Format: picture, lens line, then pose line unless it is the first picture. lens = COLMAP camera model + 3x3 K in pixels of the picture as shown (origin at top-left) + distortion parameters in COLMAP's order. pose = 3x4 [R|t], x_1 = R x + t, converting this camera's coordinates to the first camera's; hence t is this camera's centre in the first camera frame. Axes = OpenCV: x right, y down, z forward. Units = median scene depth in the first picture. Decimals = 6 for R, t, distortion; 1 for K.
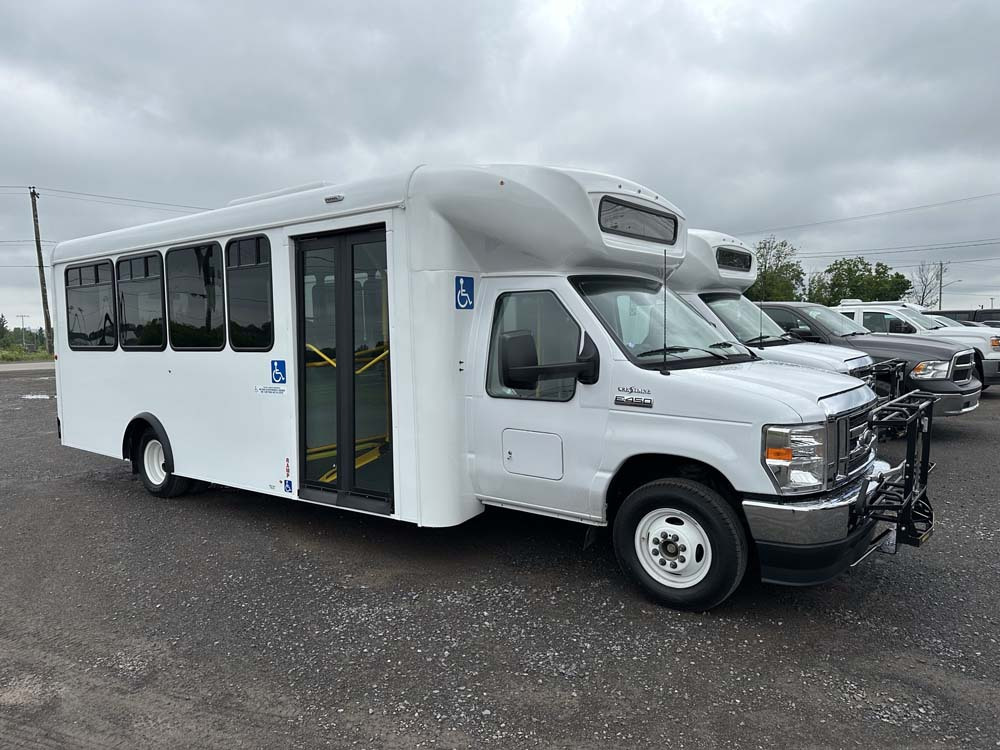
lens RADIAL K [[700.5, 0, 500.0], [0, 700.5, 375.0], [0, 0, 1]] dist [0.148982, -0.170099]
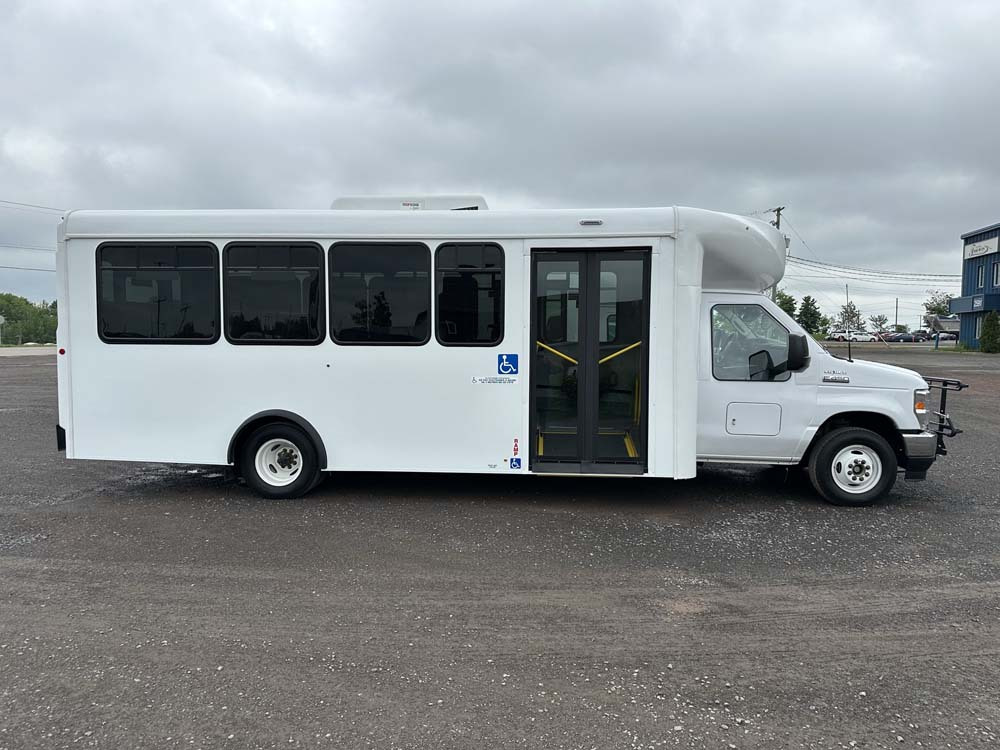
lens RADIAL K [[701.0, 0, 500.0], [0, 701.0, 375.0], [0, 0, 1]] dist [-0.000014, -0.025885]
pose [[0.855719, -0.021829, 0.516980, -1.072234], [0.013625, 0.999714, 0.019659, -0.011251], [-0.517262, -0.009779, 0.855771, 0.049243]]
